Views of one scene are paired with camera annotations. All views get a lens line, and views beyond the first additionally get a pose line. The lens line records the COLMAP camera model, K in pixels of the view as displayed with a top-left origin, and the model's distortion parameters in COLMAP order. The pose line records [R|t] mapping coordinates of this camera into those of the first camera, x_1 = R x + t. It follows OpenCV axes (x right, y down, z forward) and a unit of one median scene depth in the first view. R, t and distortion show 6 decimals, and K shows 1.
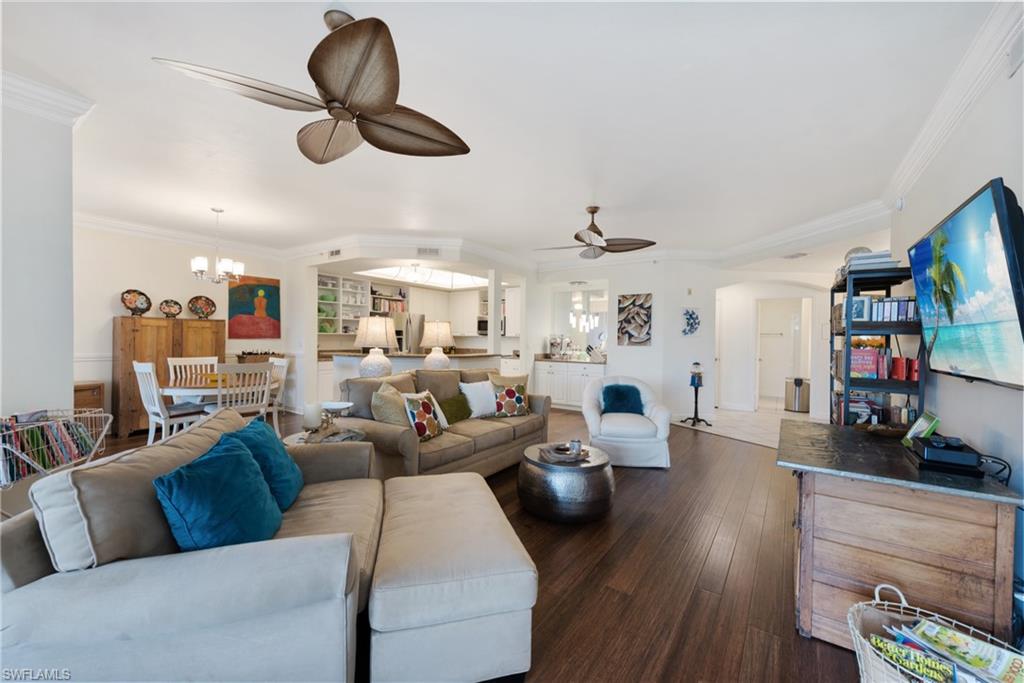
lens RADIAL K [[400.3, 0, 510.0], [0, 400.3, 340.9], [0, 0, 1]] dist [0.000410, -0.000048]
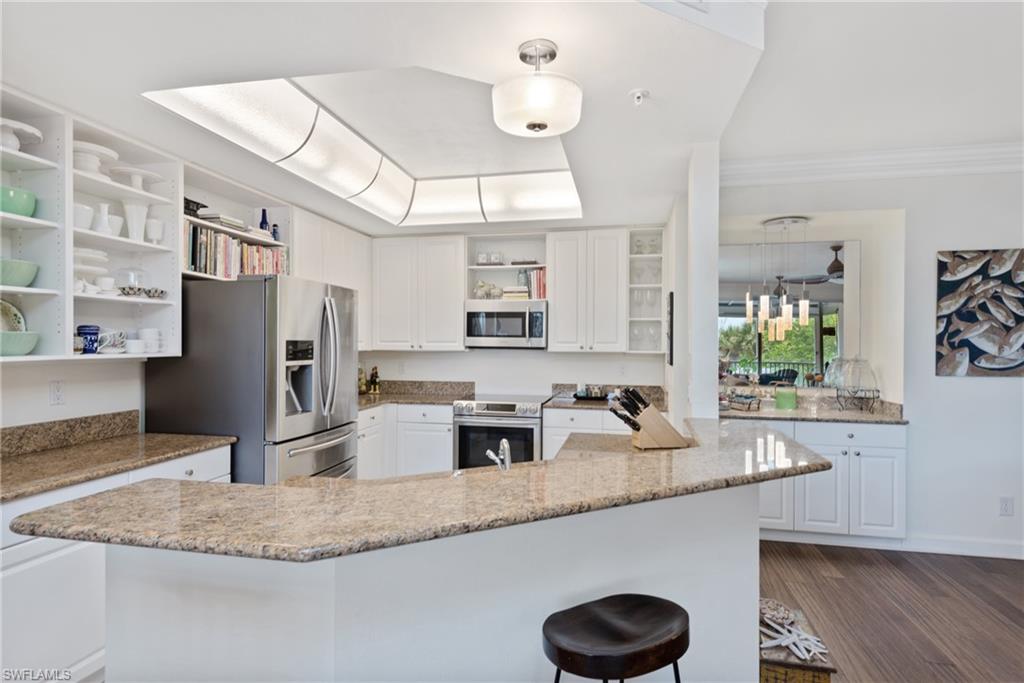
lens RADIAL K [[549.0, 0, 508.8], [0, 549.0, 347.8], [0, 0, 1]] dist [0.018082, -0.002407]
pose [[0.918146, -0.012868, 0.396033, -0.347641], [0.010089, 0.999908, 0.009100, -0.026958], [-0.396114, -0.004360, 0.918191, 0.662898]]
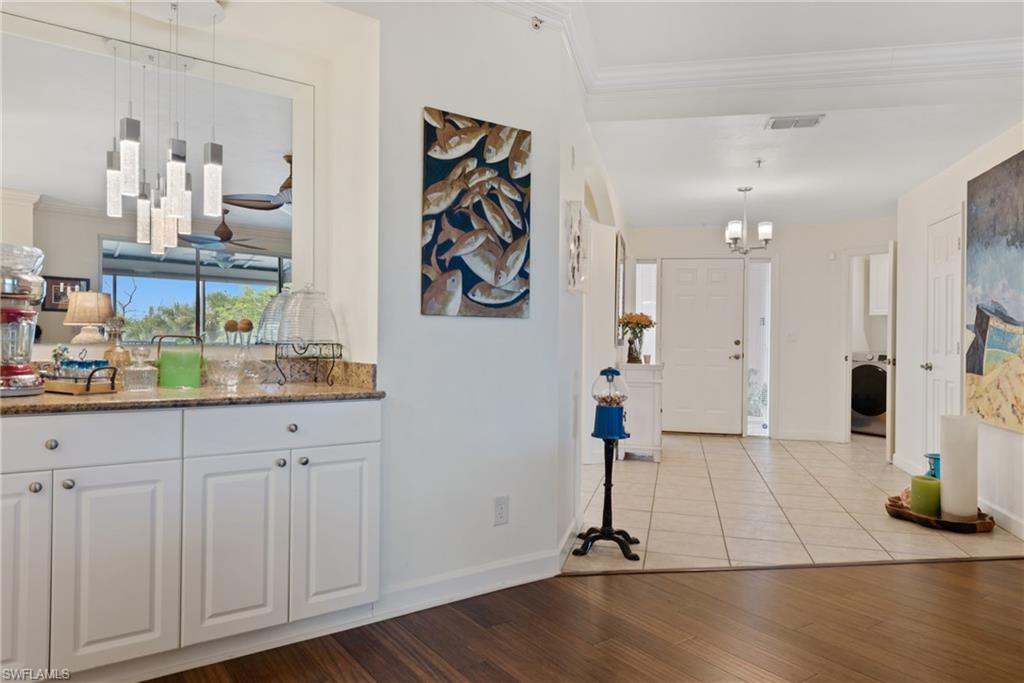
lens RADIAL K [[678.5, 0, 511.9], [0, 678.5, 344.9], [0, 0, 1]] dist [0.011512, -0.000327]
pose [[0.331972, -0.016198, 0.943150, -0.100439], [-0.003482, 0.999825, 0.018396, 0.021277], [-0.943283, -0.009391, 0.331858, 0.817580]]
